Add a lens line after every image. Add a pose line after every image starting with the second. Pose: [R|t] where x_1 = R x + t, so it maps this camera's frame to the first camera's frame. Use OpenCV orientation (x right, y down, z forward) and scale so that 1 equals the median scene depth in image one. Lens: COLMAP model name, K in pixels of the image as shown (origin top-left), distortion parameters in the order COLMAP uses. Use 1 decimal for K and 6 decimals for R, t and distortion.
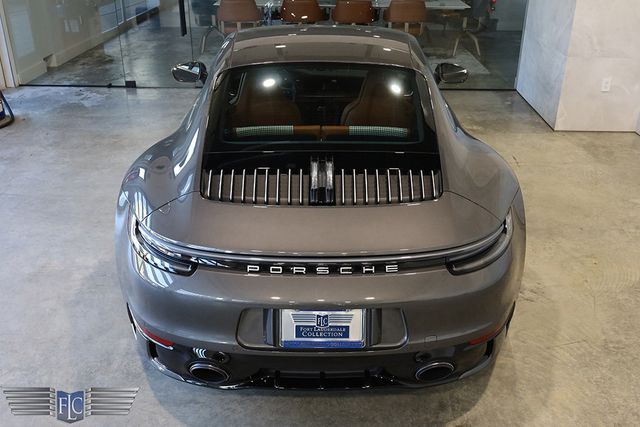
lens RADIAL K [[627.2, 0, 322.8], [0, 627.2, 222.1], [0, 0, 1]] dist [0.000978, -0.002118]
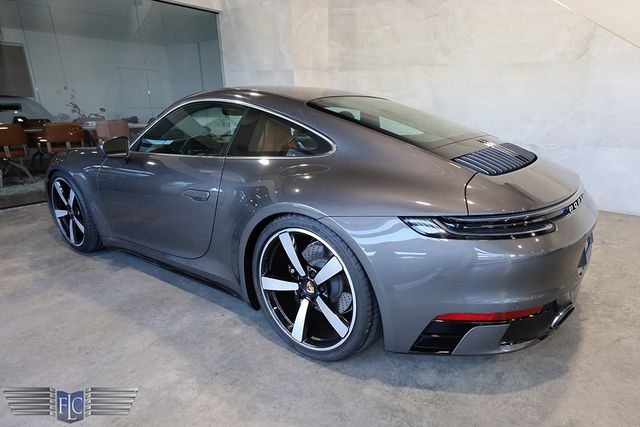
lens RADIAL K [[388.4, 0, 363.4], [0, 388.4, 229.2], [0, 0, 1]] dist [0.002217, -0.000525]
pose [[0.564102, -0.255438, 0.785200, -0.483969], [0.356092, 0.933229, 0.047771, -0.033841], [-0.744974, 0.252656, 0.617396, 0.434716]]
